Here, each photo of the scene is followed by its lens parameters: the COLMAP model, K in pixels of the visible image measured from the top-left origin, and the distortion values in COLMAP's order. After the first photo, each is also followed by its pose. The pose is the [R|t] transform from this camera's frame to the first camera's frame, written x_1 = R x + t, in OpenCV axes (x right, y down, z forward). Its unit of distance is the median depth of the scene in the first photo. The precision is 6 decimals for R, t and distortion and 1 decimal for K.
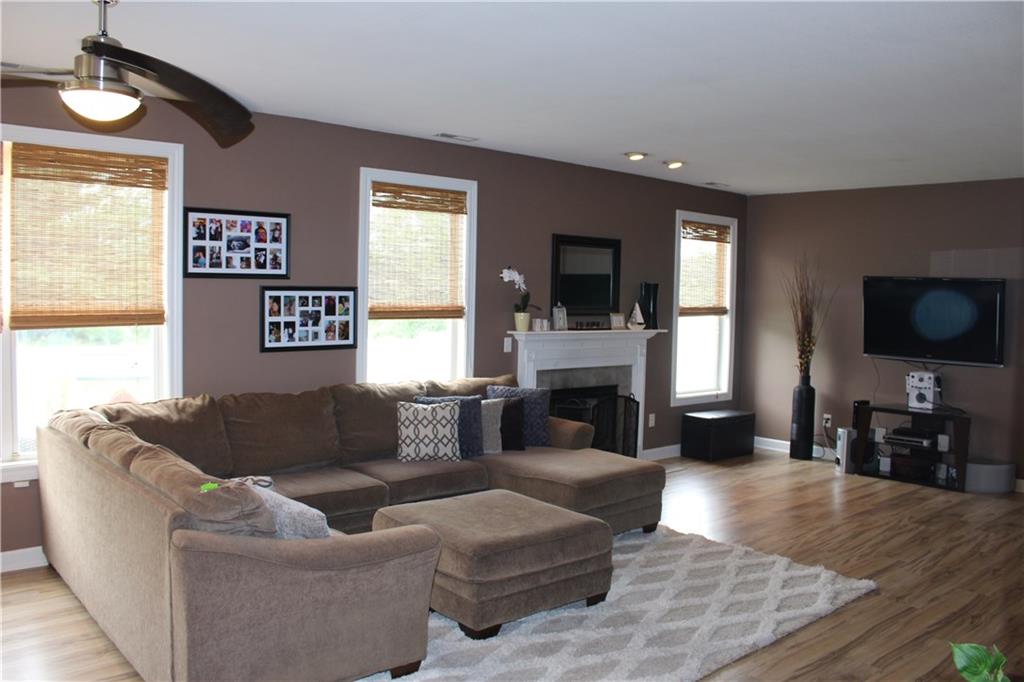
lens RADIAL K [[858.0, 0, 506.4], [0, 858.0, 337.6], [0, 0, 1]] dist [-0.154082, 0.134805]
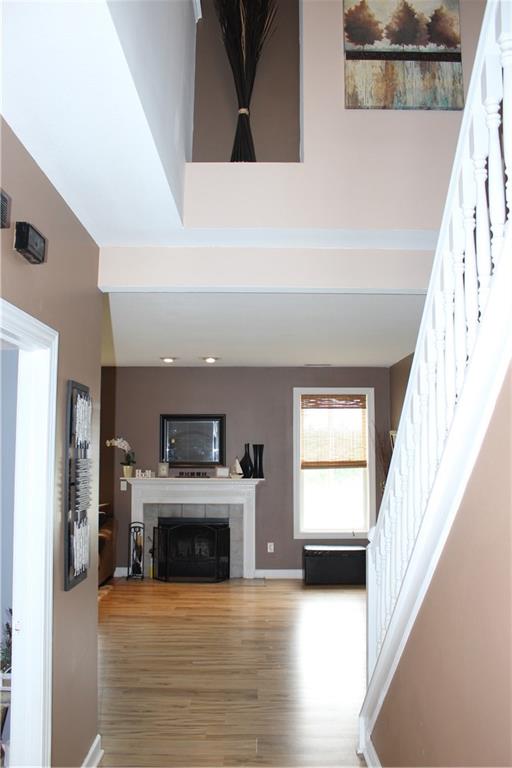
lens RADIAL K [[643.5, 0, 256.3], [0, 643.5, 382.7], [0, 0, 1]] dist [-0.154082, 0.134805]
pose [[0.741341, -0.095344, -0.664322, 1.173021], [-0.018444, 0.986589, -0.162179, 0.007869], [0.670876, 0.132483, 0.729640, 0.323761]]
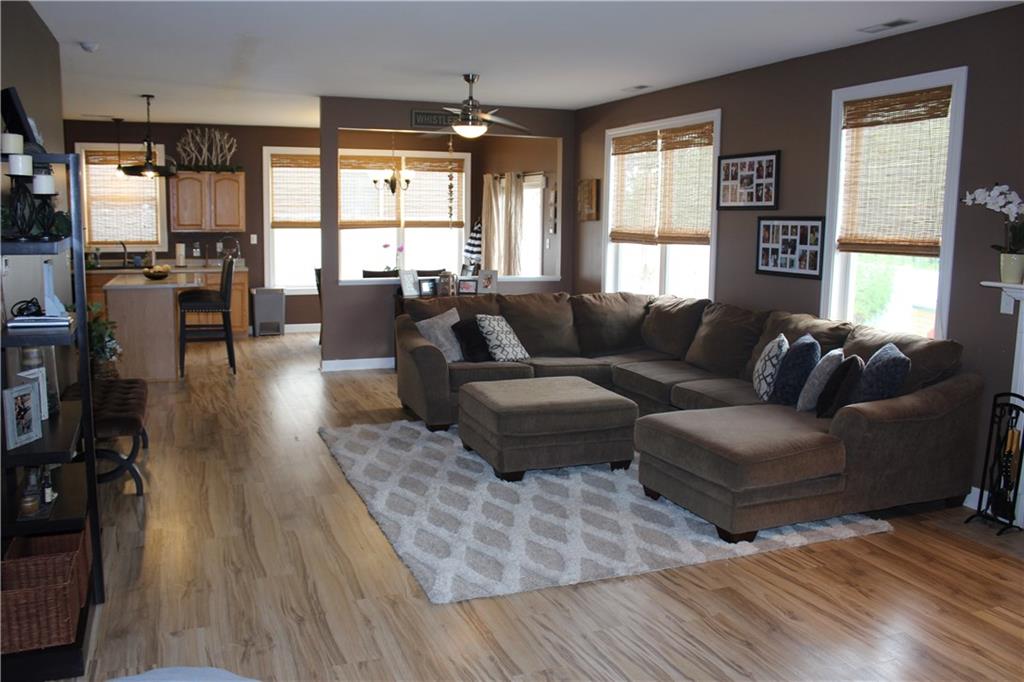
lens RADIAL K [[858.0, 0, 506.6], [0, 858.0, 335.1], [0, 0, 1]] dist [-0.154082, 0.134805]
pose [[-0.345941, 0.100882, -0.932817, 0.862370], [-0.074428, 0.988119, 0.134465, -0.028053], [0.935300, 0.115944, -0.334322, 1.010508]]
